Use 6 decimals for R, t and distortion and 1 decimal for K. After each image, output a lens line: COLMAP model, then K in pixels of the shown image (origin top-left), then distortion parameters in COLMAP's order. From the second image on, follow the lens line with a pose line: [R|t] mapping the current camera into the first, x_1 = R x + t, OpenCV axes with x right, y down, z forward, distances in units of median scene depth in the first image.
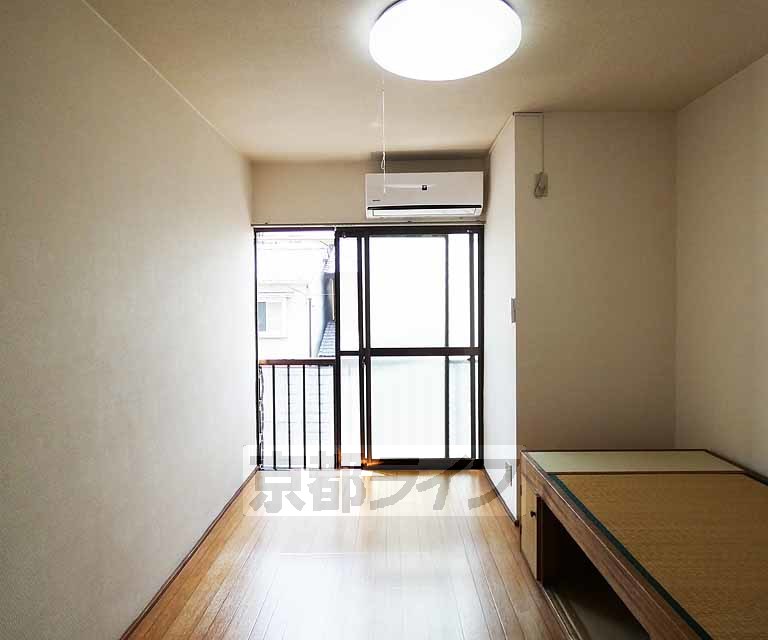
lens RADIAL K [[512.9, 0, 382.8], [0, 512.9, 319.2], [0, 0, 1]] dist [-0.002316, -0.000722]
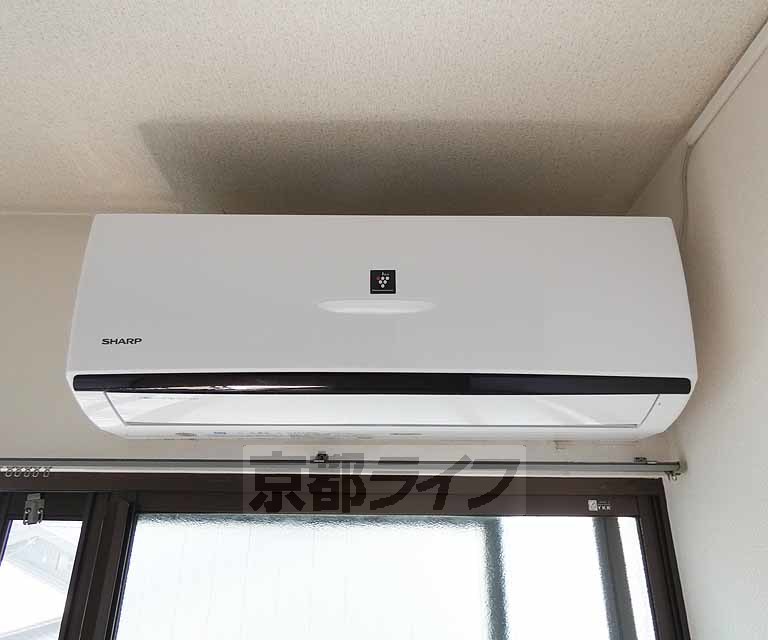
lens RADIAL K [[512.9, 0, 384.0], [0, 512.9, 319.6], [0, 0, 1]] dist [-0.002316, -0.000722]
pose [[0.999687, 0.024708, 0.003852, 0.076547], [-0.021088, 0.915762, -0.401167, -0.157753], [-0.013440, 0.400961, 0.915997, 0.784901]]
